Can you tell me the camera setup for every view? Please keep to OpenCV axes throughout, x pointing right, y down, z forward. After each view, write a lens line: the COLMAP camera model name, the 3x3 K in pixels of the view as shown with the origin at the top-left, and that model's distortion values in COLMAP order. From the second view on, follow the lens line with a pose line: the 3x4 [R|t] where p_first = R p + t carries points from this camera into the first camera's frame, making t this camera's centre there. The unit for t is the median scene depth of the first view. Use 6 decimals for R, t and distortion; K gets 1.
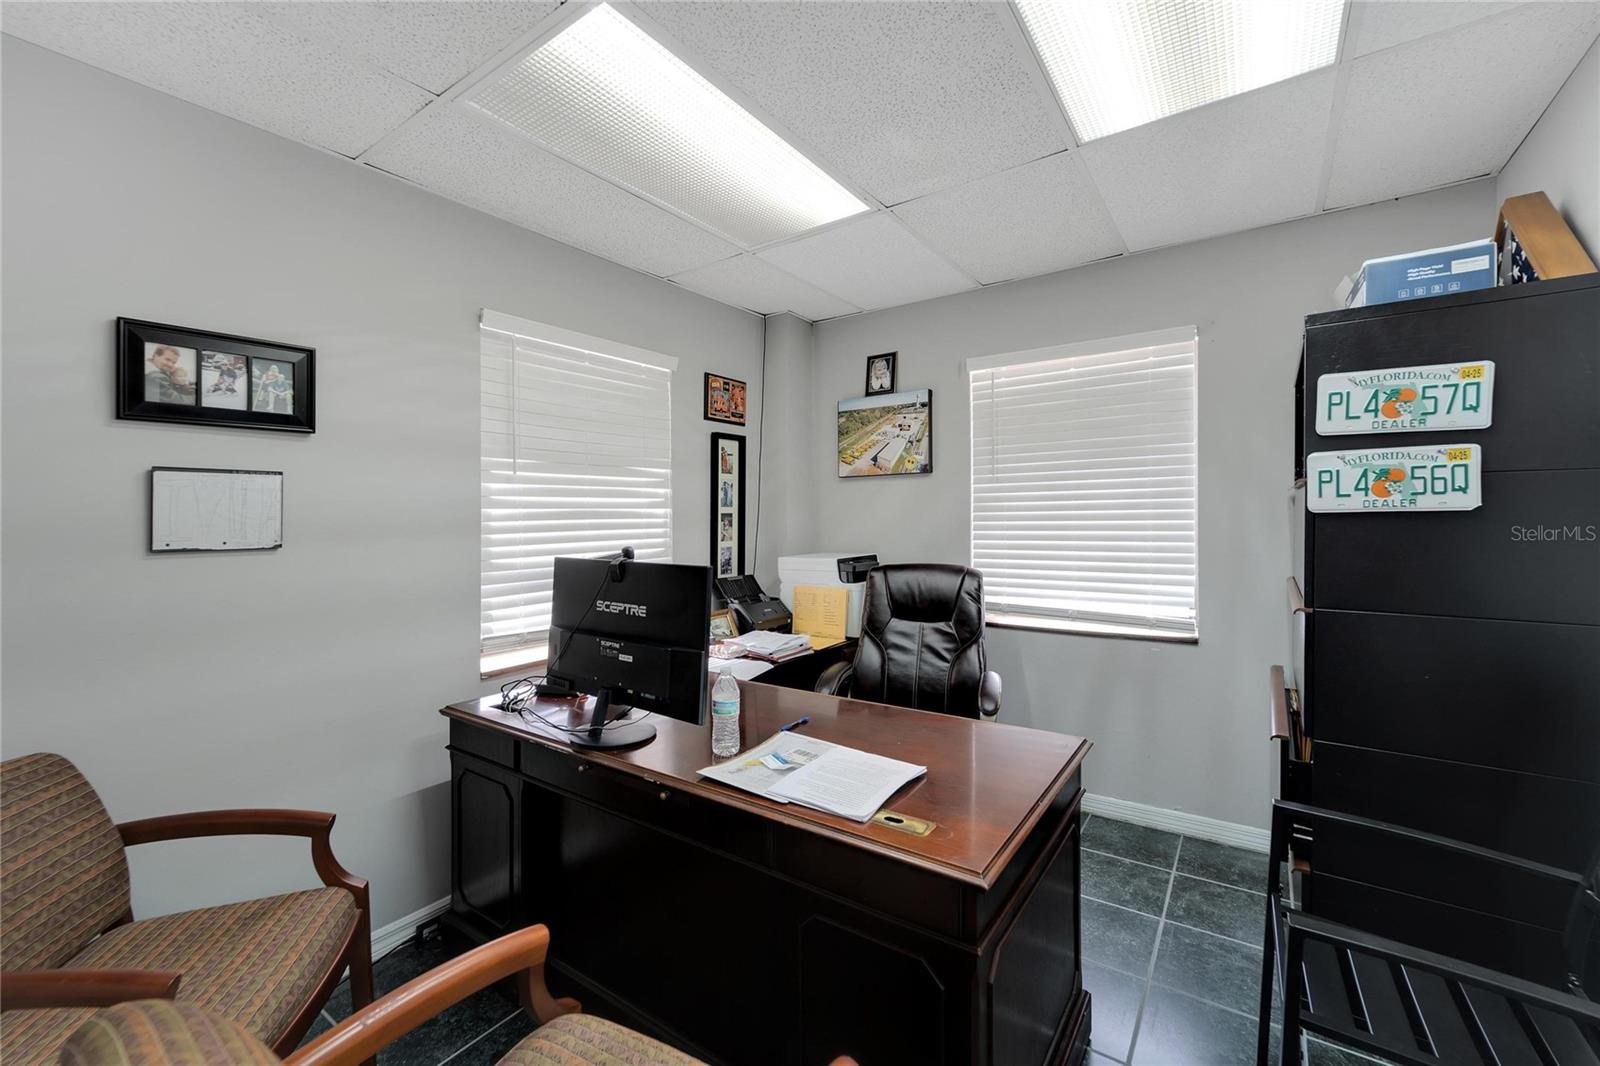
lens RADIAL K [[649.7, 0, 805.6], [0, 649.7, 510.6], [0, 0, 1]] dist [-0.002137, 0.000207]
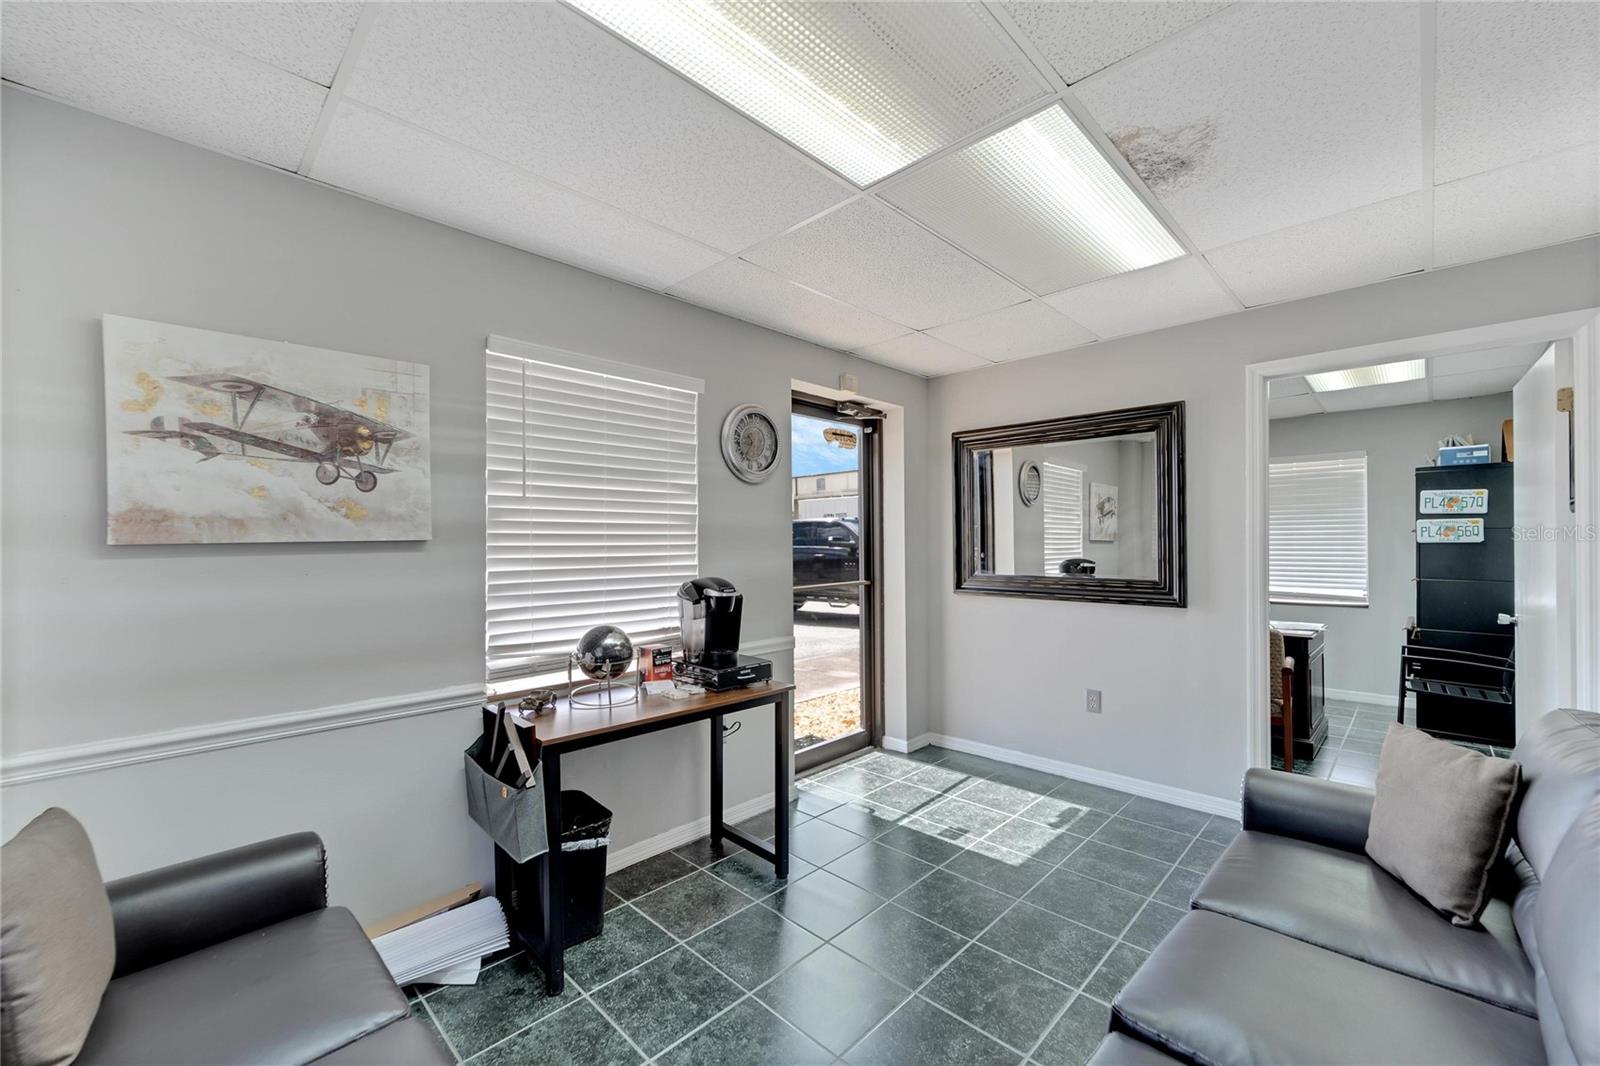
lens RADIAL K [[649.7, 0, 792.6], [0, 649.7, 536.8], [0, 0, 1]] dist [-0.002137, 0.000207]
pose [[0.984456, -0.003717, -0.175593, -1.413323], [0.002622, 0.999976, -0.006466, -0.012300], [0.175613, 0.005905, 0.984442, -2.287006]]
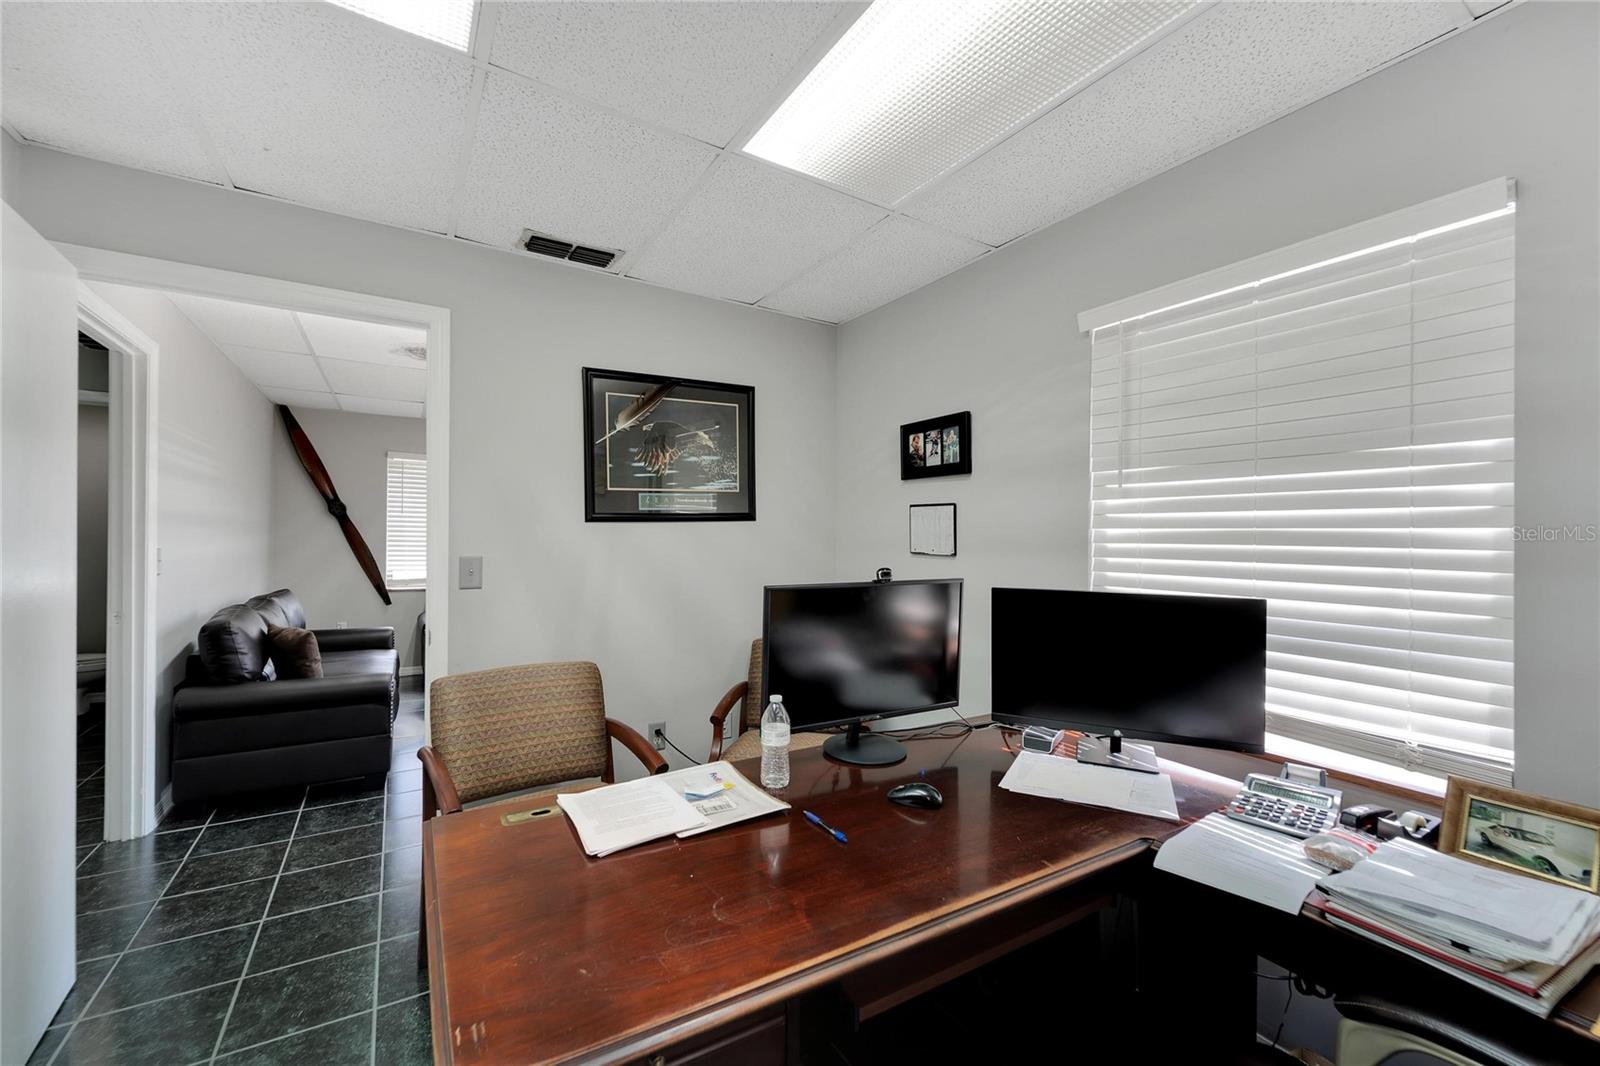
lens RADIAL K [[649.7, 0, 795.0], [0, 649.7, 527.7], [0, 0, 1]] dist [-0.002137, 0.000207]
pose [[-0.426316, -0.002780, -0.904570, 0.103590], [-0.004251, 0.999990, -0.001070, -0.000151], [0.904564, 0.003389, -0.426323, 0.203738]]
